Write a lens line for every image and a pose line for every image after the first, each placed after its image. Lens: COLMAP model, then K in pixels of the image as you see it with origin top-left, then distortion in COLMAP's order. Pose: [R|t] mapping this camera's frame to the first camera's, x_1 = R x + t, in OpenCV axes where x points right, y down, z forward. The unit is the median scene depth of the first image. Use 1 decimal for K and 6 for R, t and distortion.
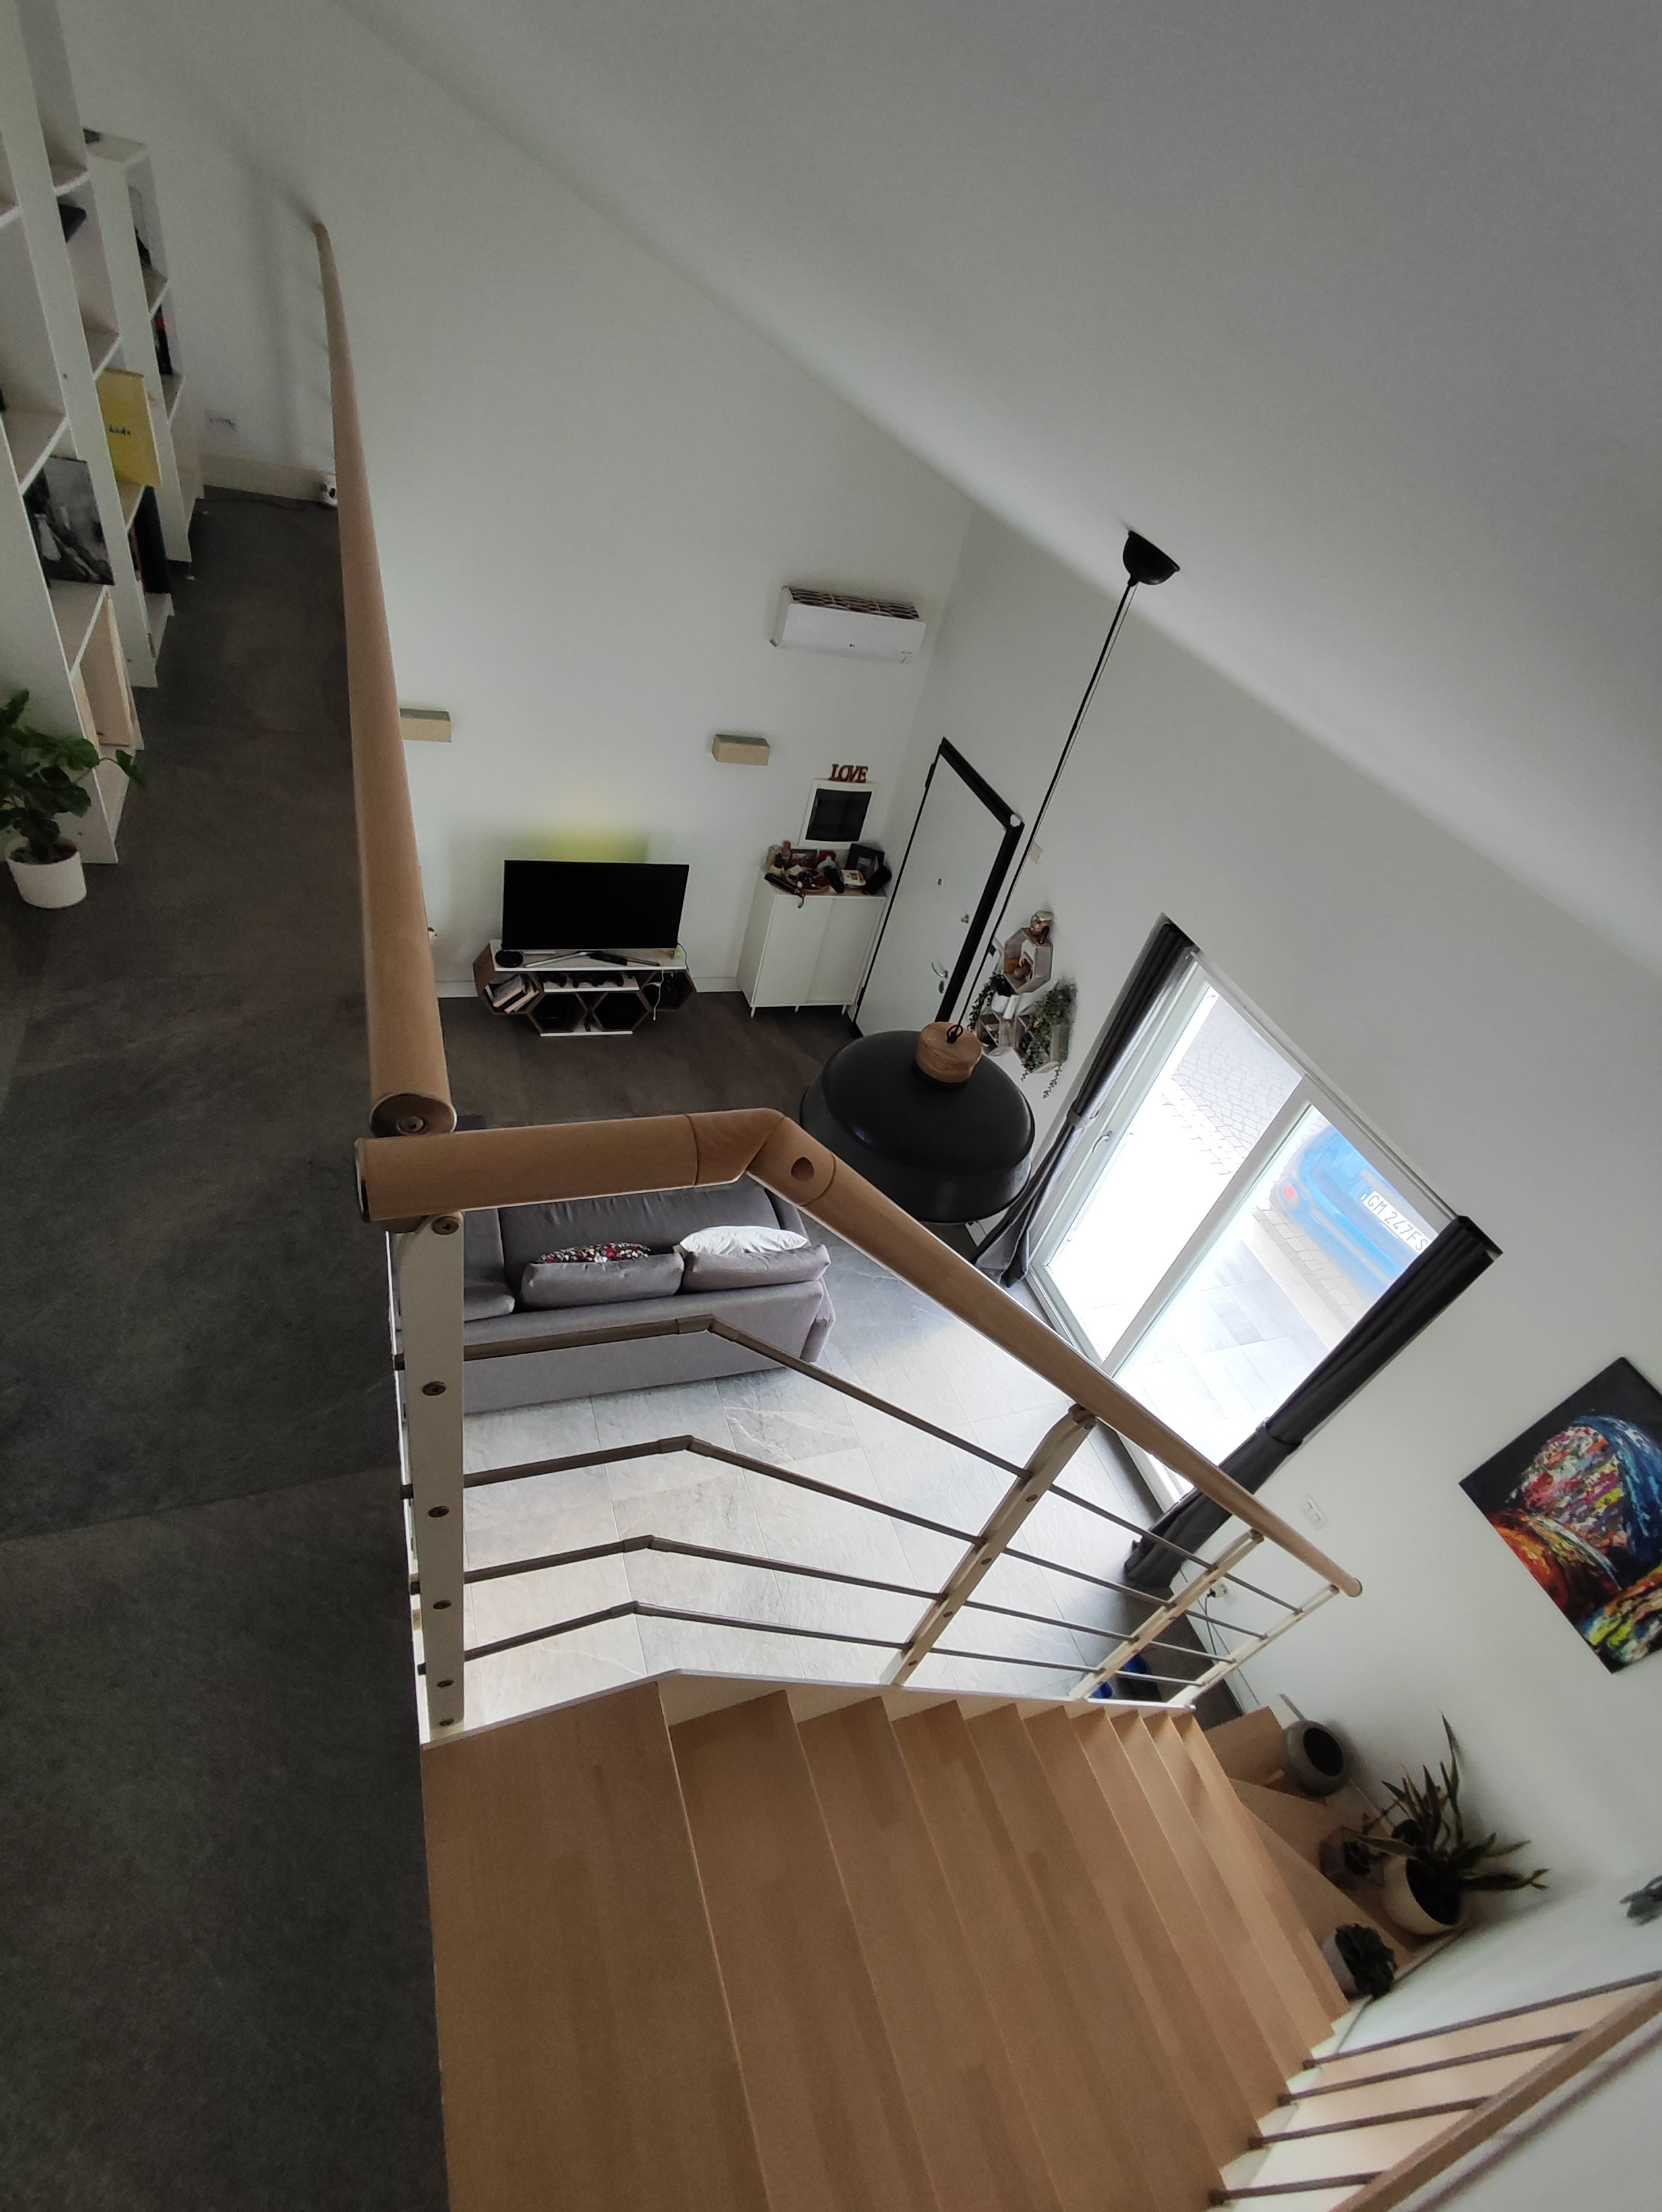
lens RADIAL K [[1015.4, 0, 826.4], [0, 1015.4, 1103.8], [0, 0, 1]] dist [0.000996, 0.000553]
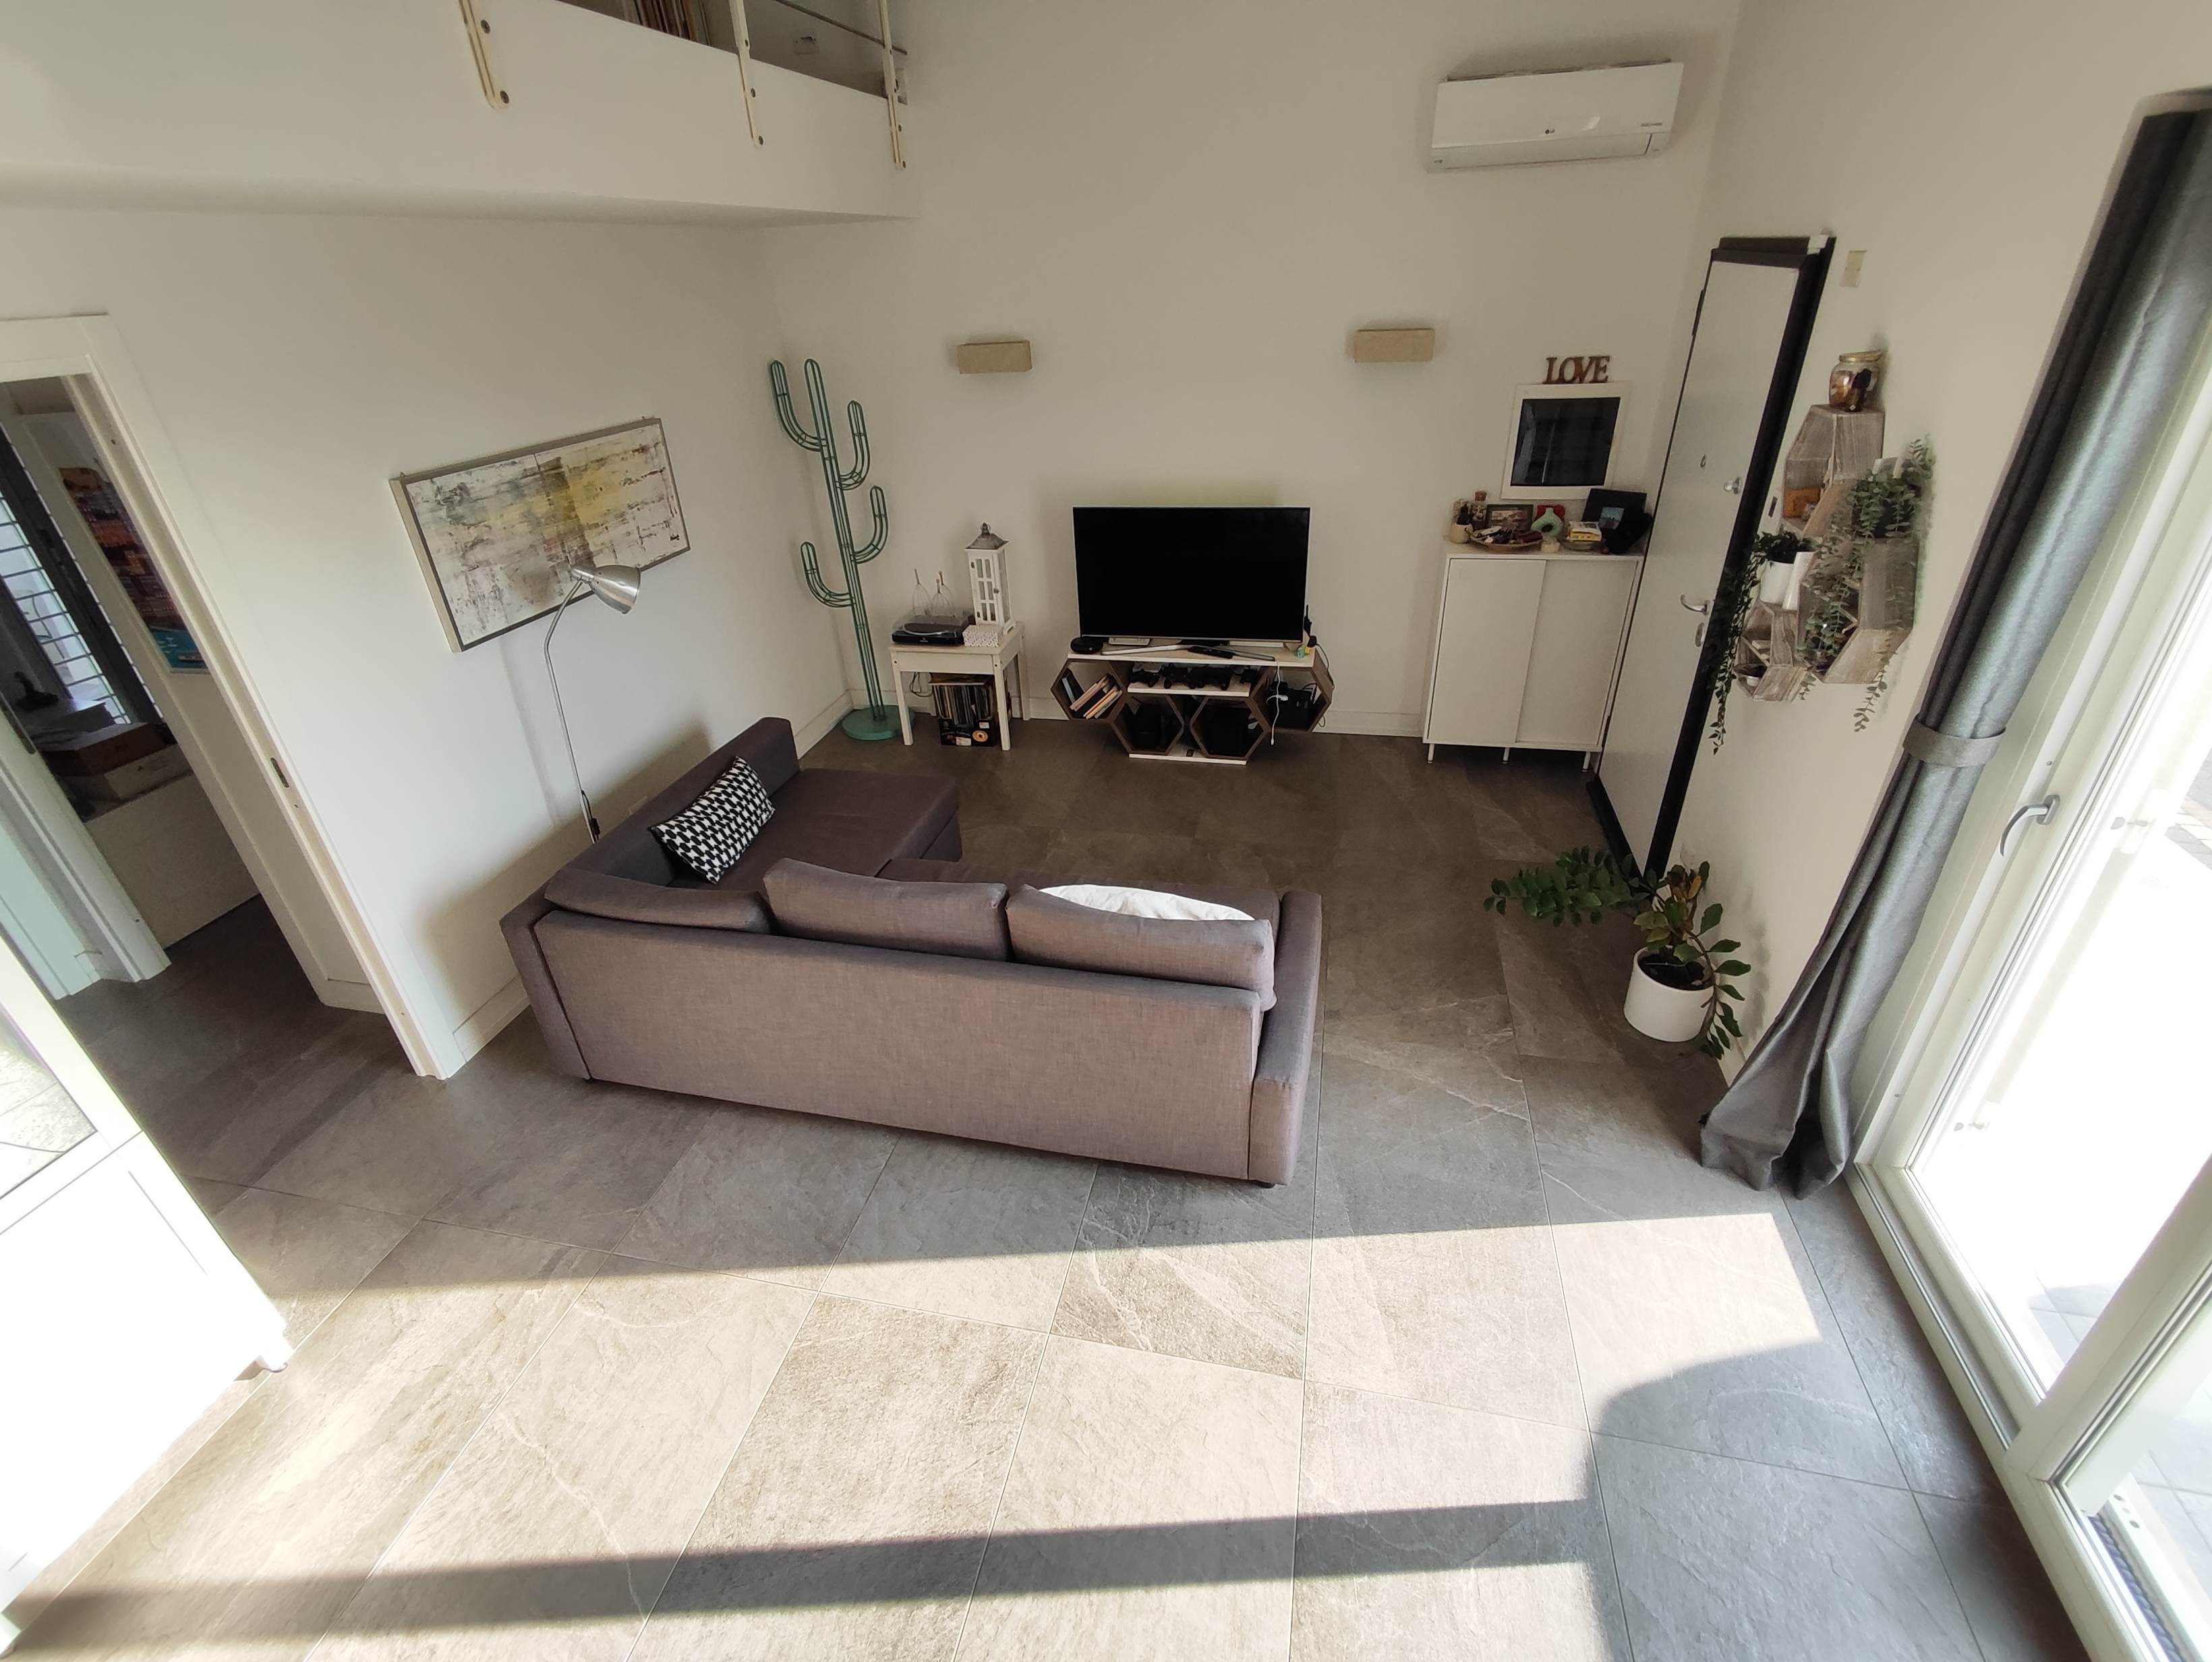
lens RADIAL K [[1015.4, 0, 1104.9], [0, 1015.4, 839.7], [0, 0, 1]] dist [0.000996, 0.000553]
pose [[0.810693, 0.032691, -0.584558, 0.171410], [-0.175187, 0.966239, -0.188921, 0.151292], [0.558647, 0.255564, 0.789051, 0.385960]]
